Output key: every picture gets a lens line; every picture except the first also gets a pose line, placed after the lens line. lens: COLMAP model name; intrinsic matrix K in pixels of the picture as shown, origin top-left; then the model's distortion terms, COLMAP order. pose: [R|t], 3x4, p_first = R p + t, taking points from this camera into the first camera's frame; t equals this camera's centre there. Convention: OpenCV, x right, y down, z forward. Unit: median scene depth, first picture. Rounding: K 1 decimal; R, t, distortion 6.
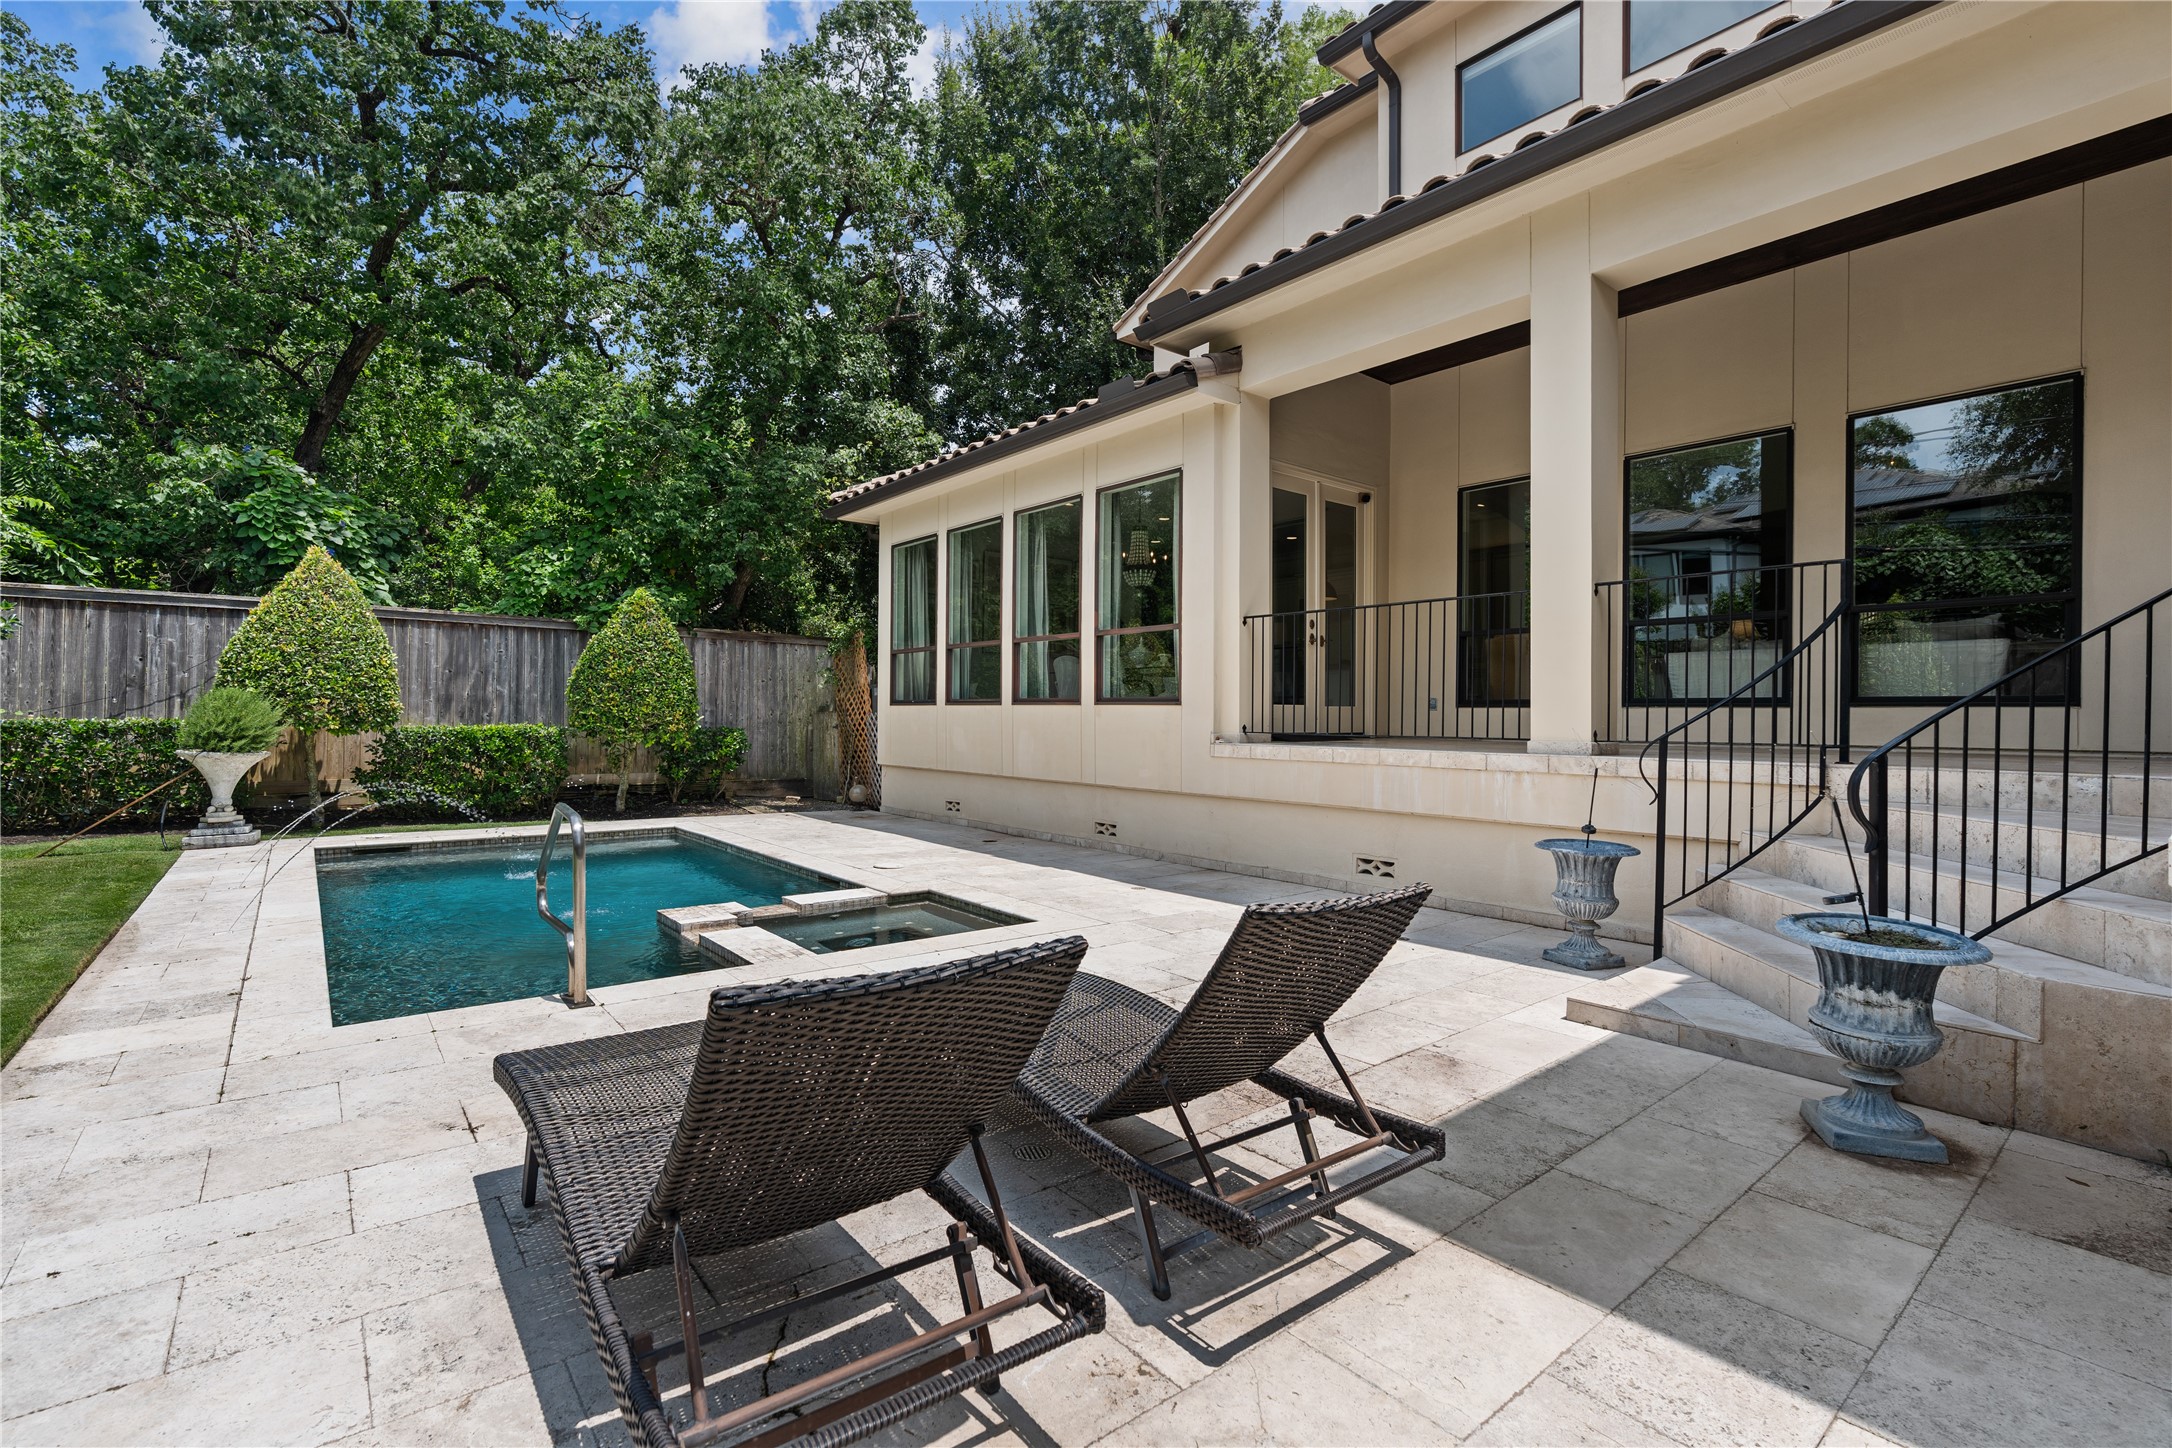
lens RADIAL K [[969.3, 0, 1095.0], [0, 969.3, 731.9], [0, 0, 1]] dist [-0.006914, 0.000678]
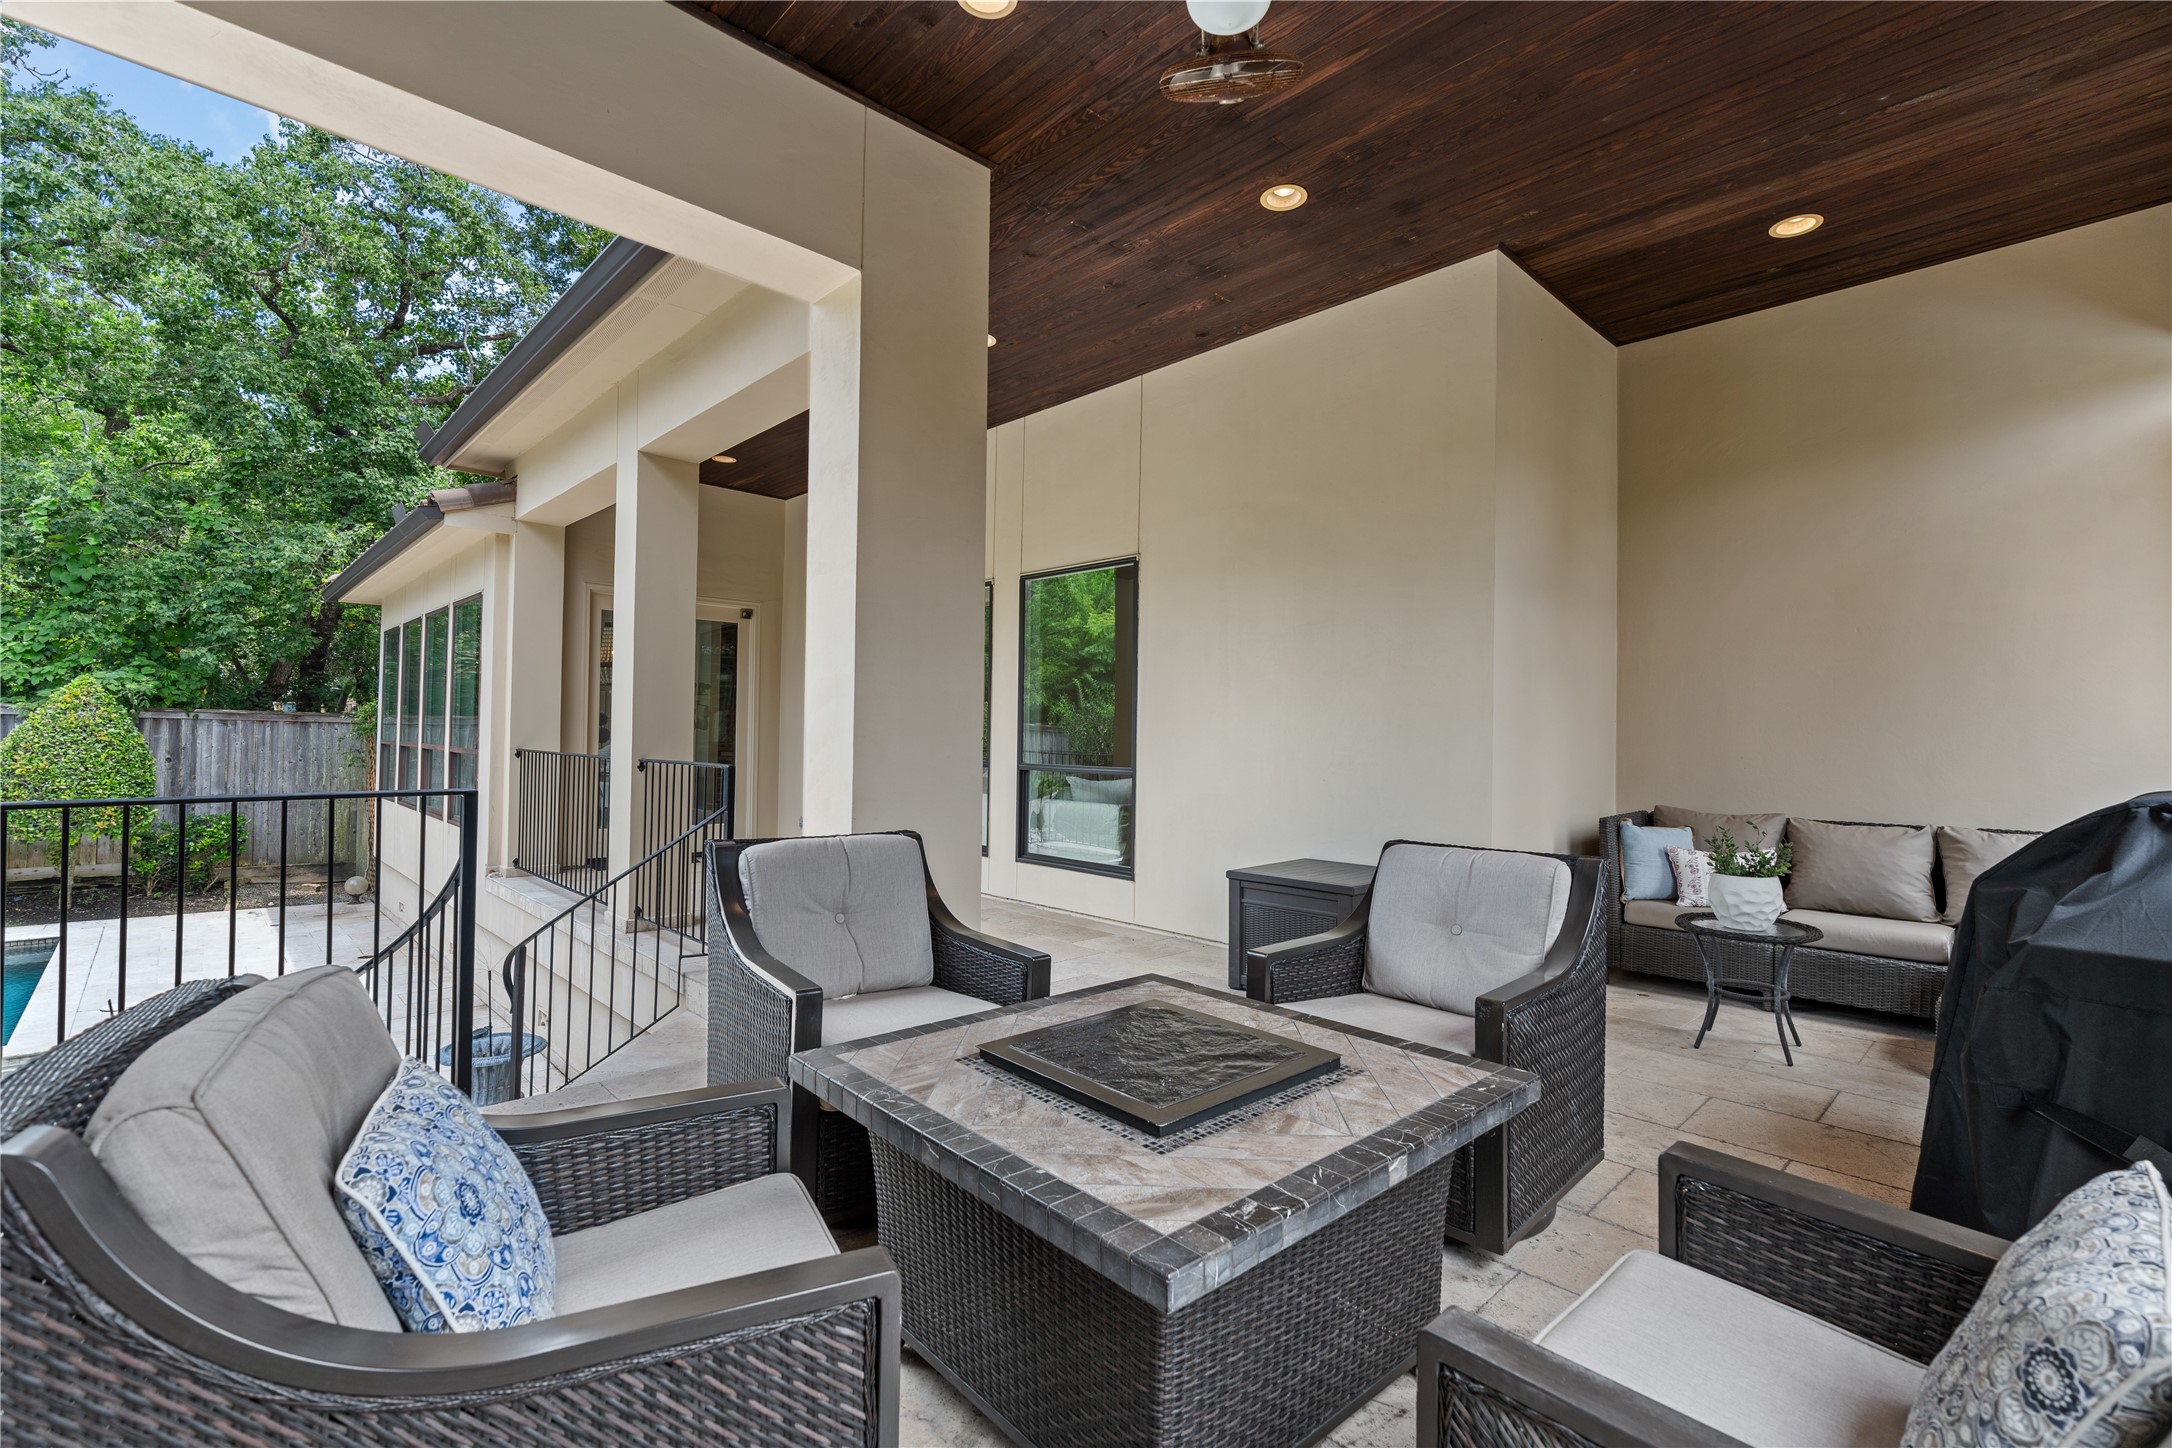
lens RADIAL K [[969.3, 0, 1095.0], [0, 969.3, 731.9], [0, 0, 1]] dist [-0.006914, 0.000678]
pose [[0.996892, 0.008548, 0.078311, 0.421083], [-0.006953, 0.999763, -0.020614, -0.076930], [-0.078469, 0.020005, 0.996716, -0.016040]]
